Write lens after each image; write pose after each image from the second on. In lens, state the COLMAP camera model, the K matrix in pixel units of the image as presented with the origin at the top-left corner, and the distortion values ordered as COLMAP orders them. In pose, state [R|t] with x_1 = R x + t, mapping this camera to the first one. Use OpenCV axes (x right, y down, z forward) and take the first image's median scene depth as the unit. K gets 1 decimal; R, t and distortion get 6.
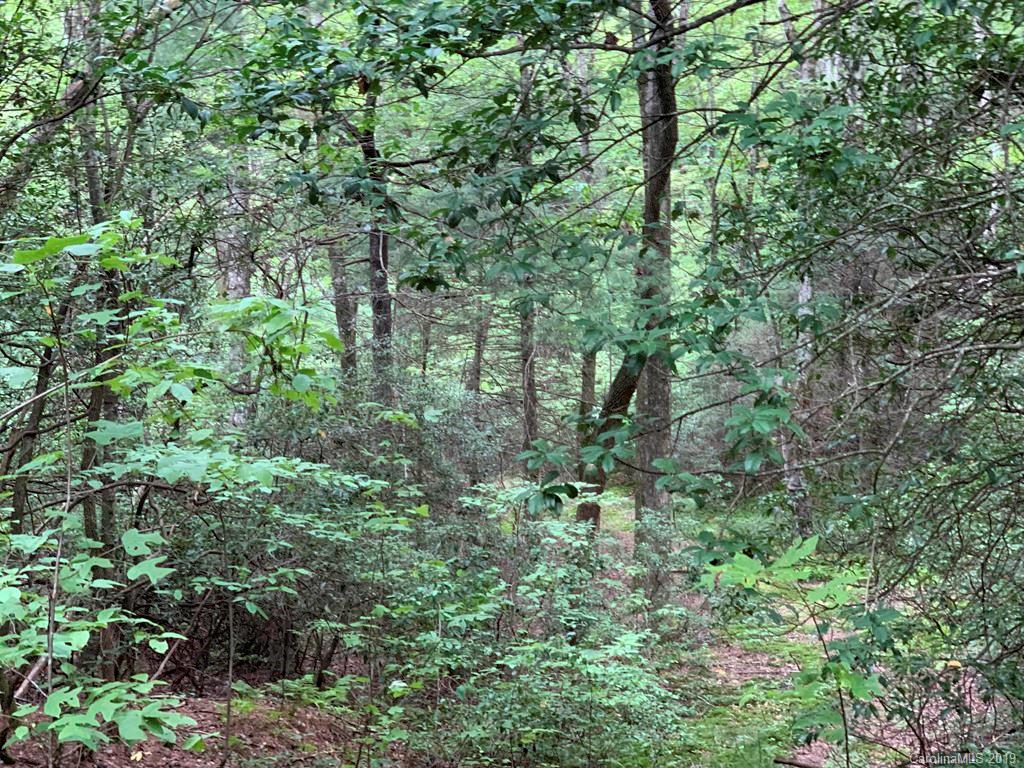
lens RADIAL K [[1568.4, 0, 495.2], [0, 1568.4, 385.9], [0, 0, 1]] dist [0.185533, -0.680873]
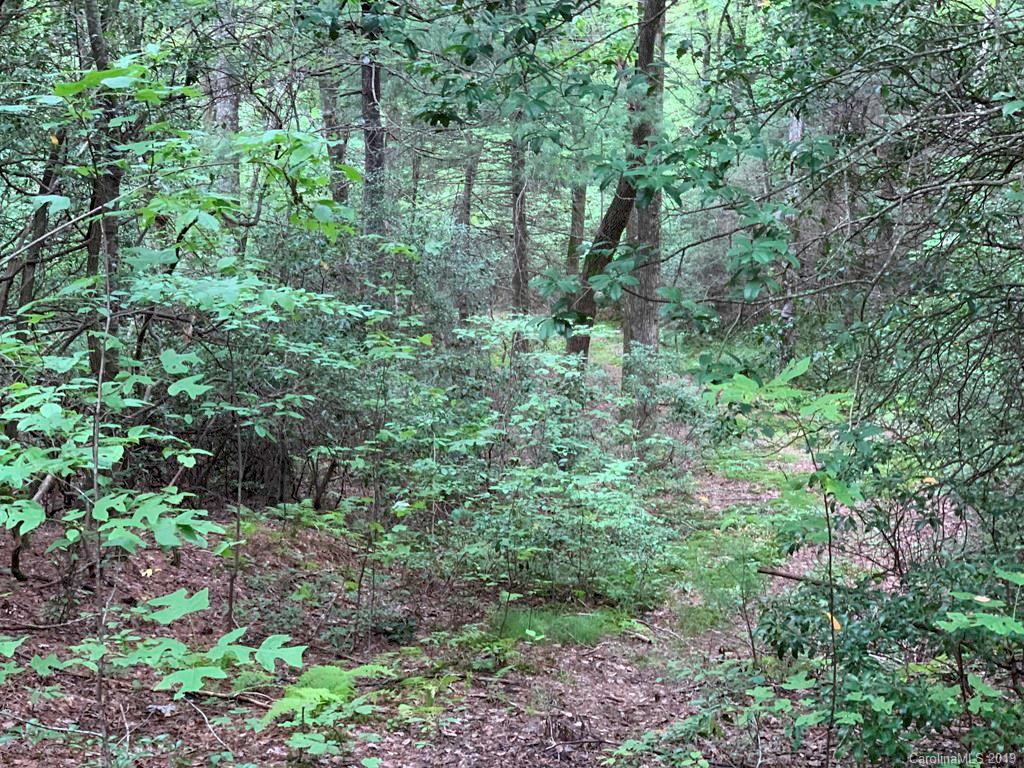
lens RADIAL K [[1559.9, 0, 512.0], [0, 1559.9, 384.0], [0, 0, 1]] dist [0.100736, -0.093908]
pose [[0.999803, 0.005388, 0.019108, -0.007378], [-0.007345, 0.994562, 0.103892, 0.000833], [-0.018444, -0.104011, 0.994405, -0.023899]]
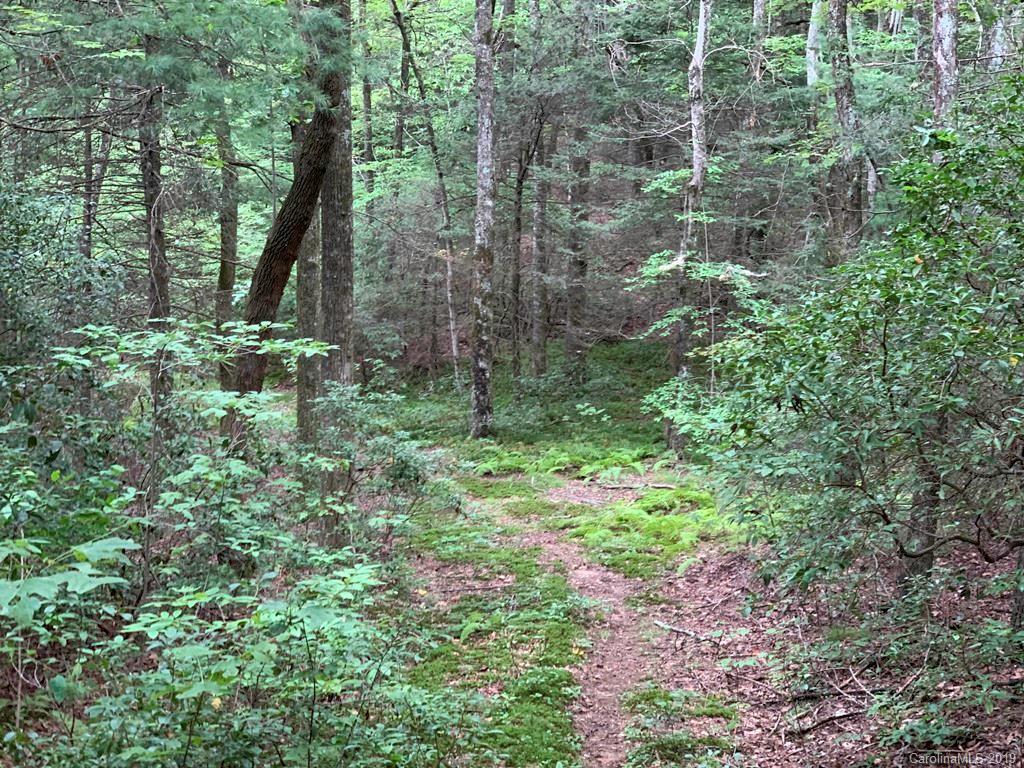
lens RADIAL K [[1559.9, 0, 512.0], [0, 1559.9, 384.0], [0, 0, 1]] dist [0.100736, -0.093908]
pose [[0.969252, -0.021067, 0.245168, -0.001257], [0.006380, 0.998145, 0.060549, 0.078979], [-0.245989, -0.057124, 0.967588, 0.611827]]
